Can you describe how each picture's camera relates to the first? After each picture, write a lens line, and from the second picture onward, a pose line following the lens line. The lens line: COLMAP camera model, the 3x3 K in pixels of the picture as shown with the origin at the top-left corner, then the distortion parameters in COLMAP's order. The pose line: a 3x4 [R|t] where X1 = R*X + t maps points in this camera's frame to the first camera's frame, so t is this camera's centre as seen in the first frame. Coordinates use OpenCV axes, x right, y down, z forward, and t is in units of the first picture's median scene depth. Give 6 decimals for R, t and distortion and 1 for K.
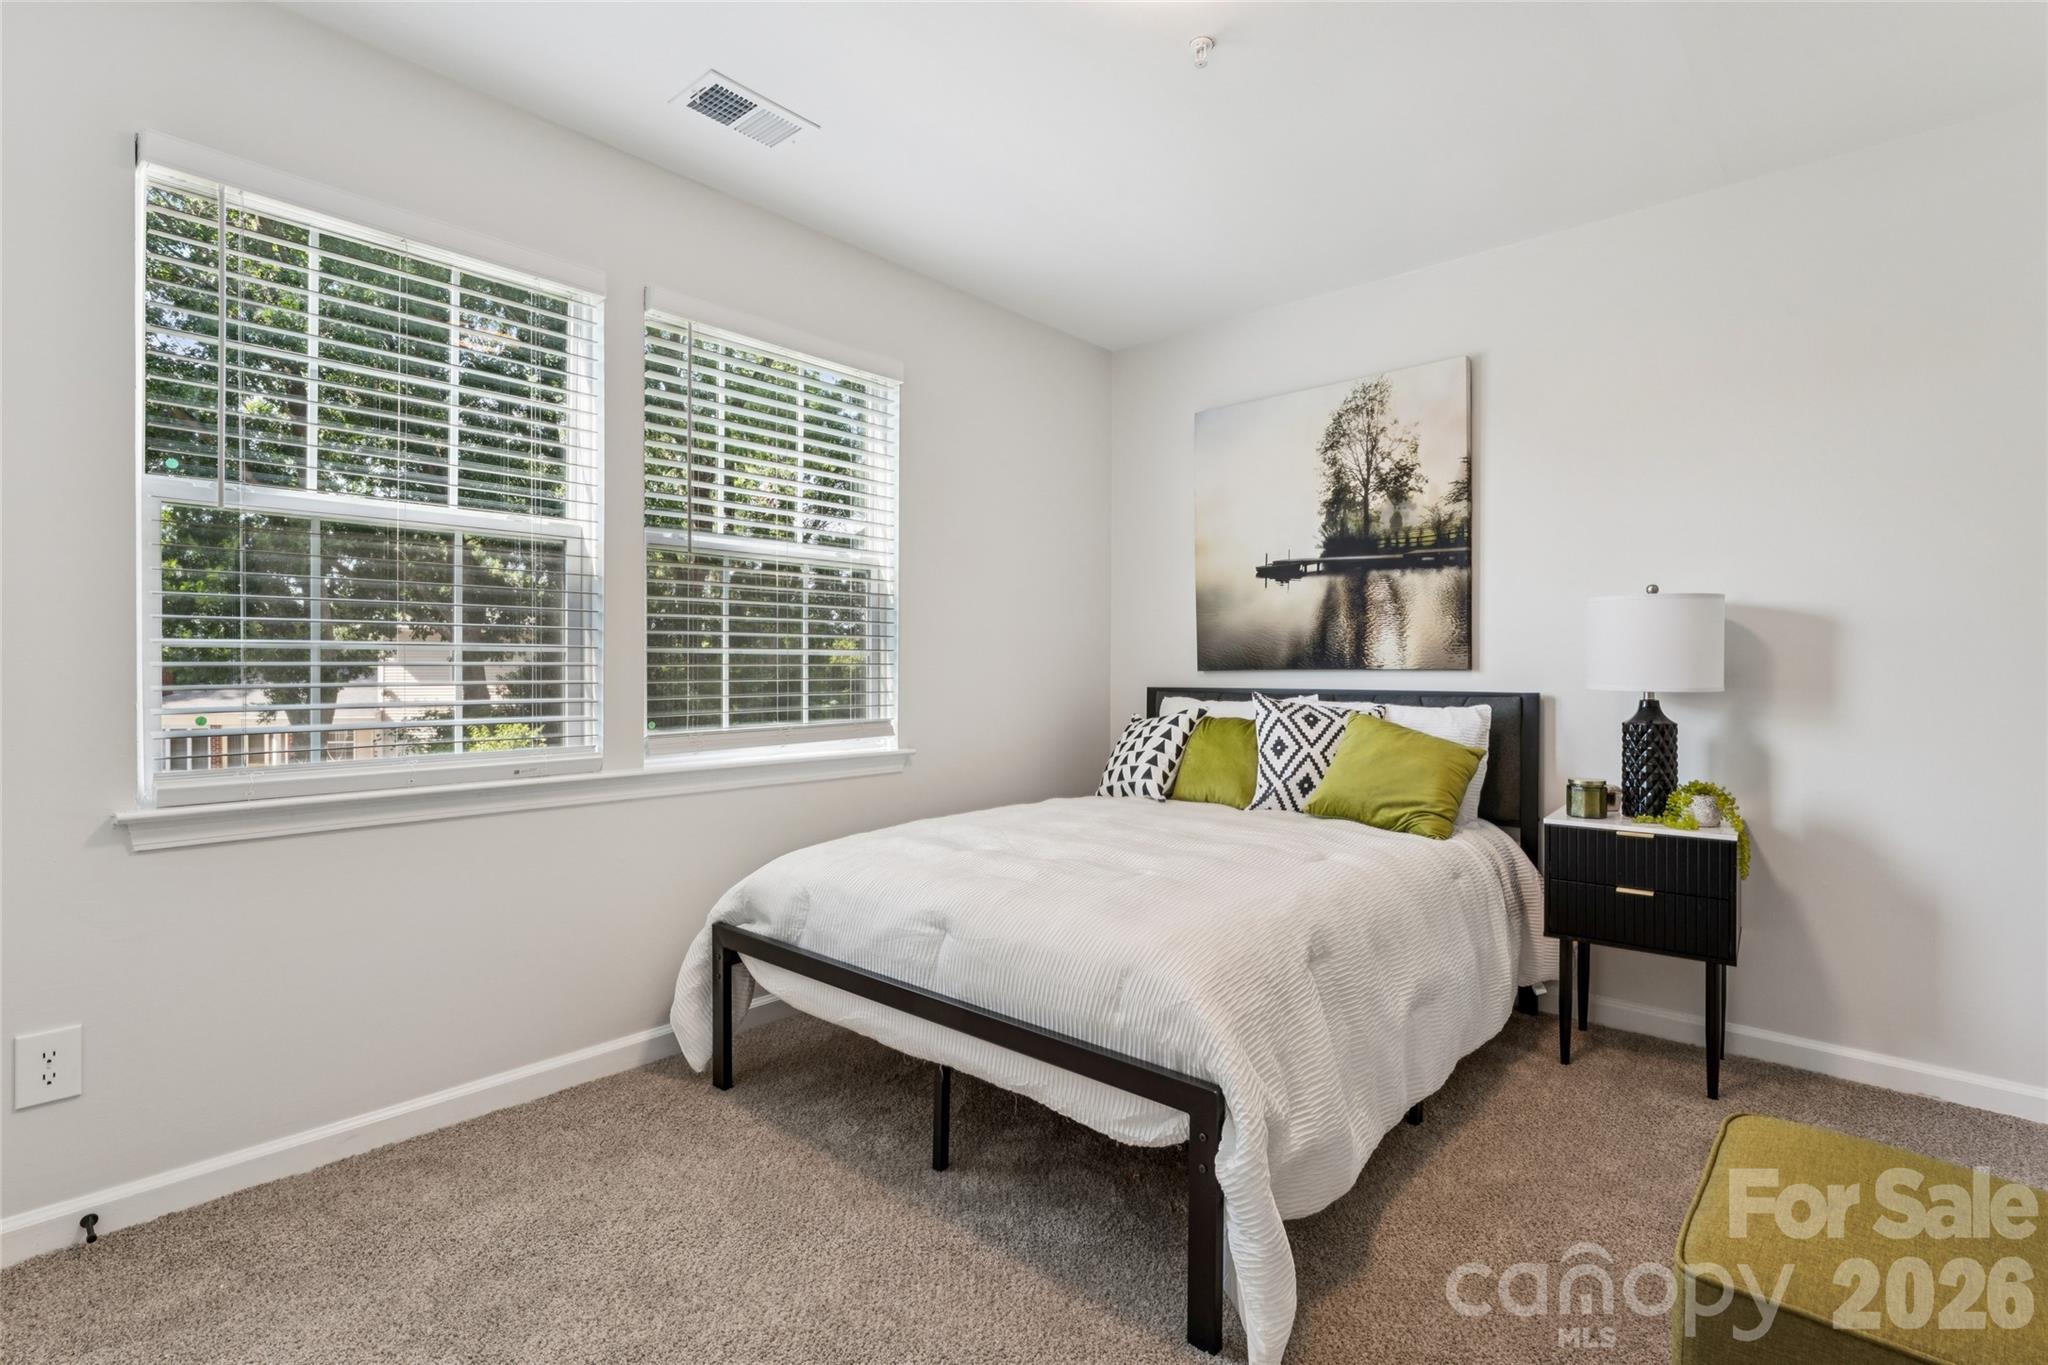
lens RADIAL K [[957.8, 0, 1017.9], [0, 957.8, 673.6], [0, 0, 1]] dist [-0.001135, 0.000351]
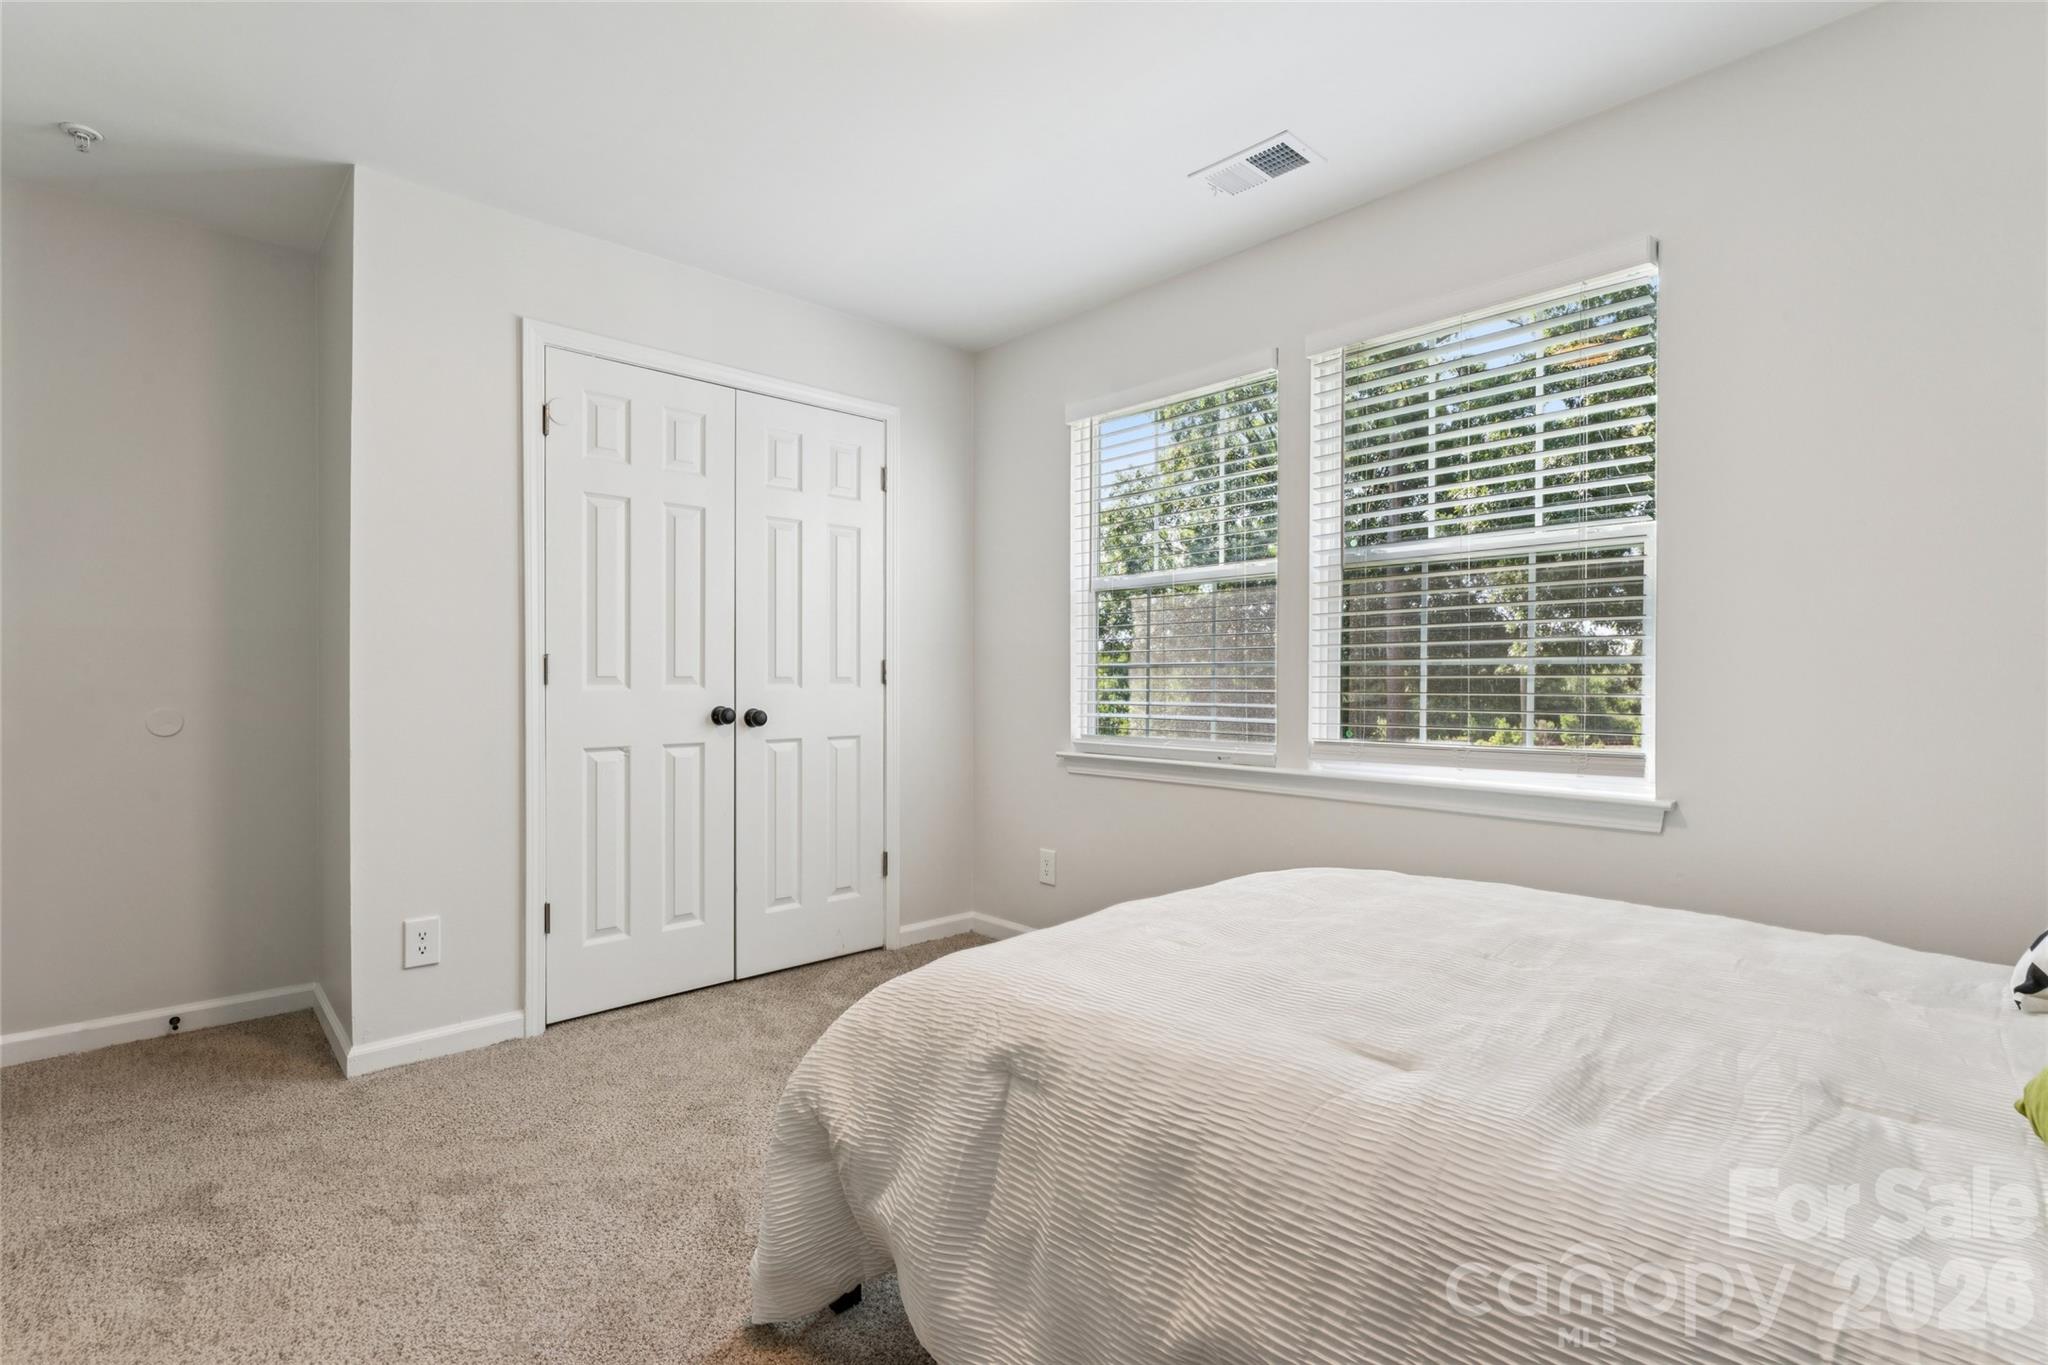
lens RADIAL K [[957.8, 0, 1019.3], [0, 957.8, 681.1], [0, 0, 1]] dist [-0.001135, 0.000351]
pose [[-0.089219, 0.002212, -0.996010, 0.377787], [-0.007072, 0.999971, 0.002854, -0.002676], [0.995987, 0.007299, -0.089201, 0.383319]]
